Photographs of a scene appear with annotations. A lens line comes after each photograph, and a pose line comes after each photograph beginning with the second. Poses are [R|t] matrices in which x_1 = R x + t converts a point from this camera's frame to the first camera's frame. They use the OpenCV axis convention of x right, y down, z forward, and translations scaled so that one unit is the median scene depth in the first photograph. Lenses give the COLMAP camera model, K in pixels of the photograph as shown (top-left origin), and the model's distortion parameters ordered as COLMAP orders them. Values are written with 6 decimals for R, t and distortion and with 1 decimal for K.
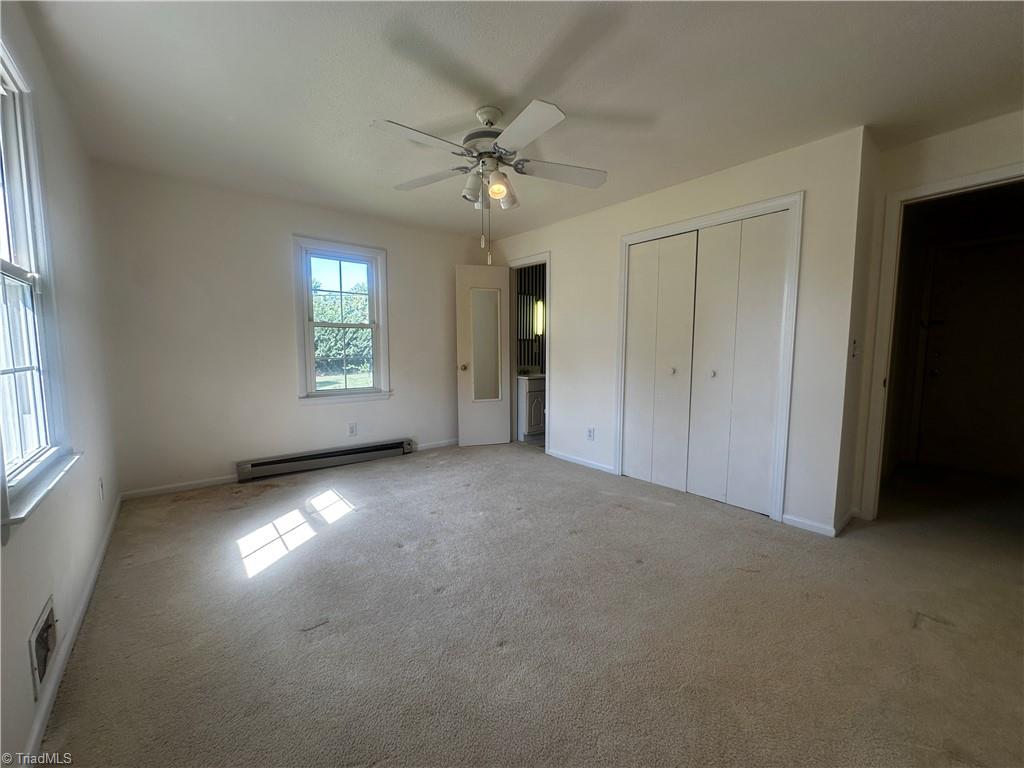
lens RADIAL K [[413.0, 0, 512.0], [0, 413.0, 384.0], [0, 0, 1]] dist [-0.001408, 0.000157]
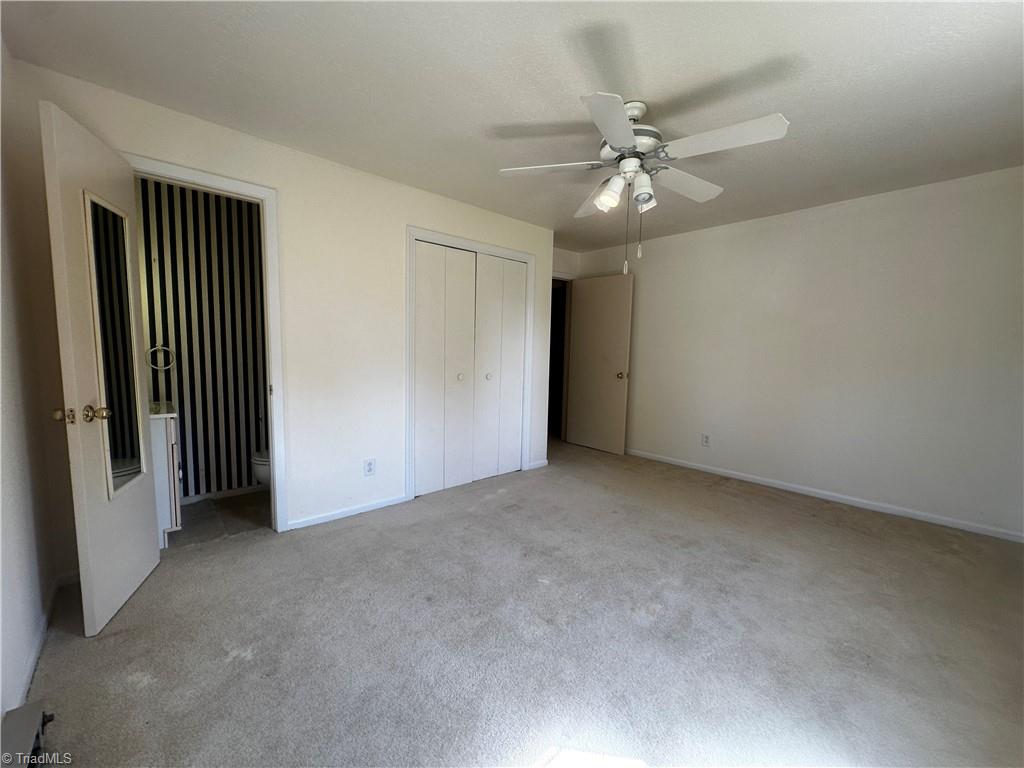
lens RADIAL K [[405.9, 0, 512.0], [0, 405.9, 384.0], [0, 0, 1]] dist [-0.003713, 0.000059]
pose [[-0.041373, -0.093689, 0.994742, -0.620812], [0.063904, 0.993307, 0.096211, -0.098168], [-0.997098, 0.067549, -0.035109, 0.846809]]
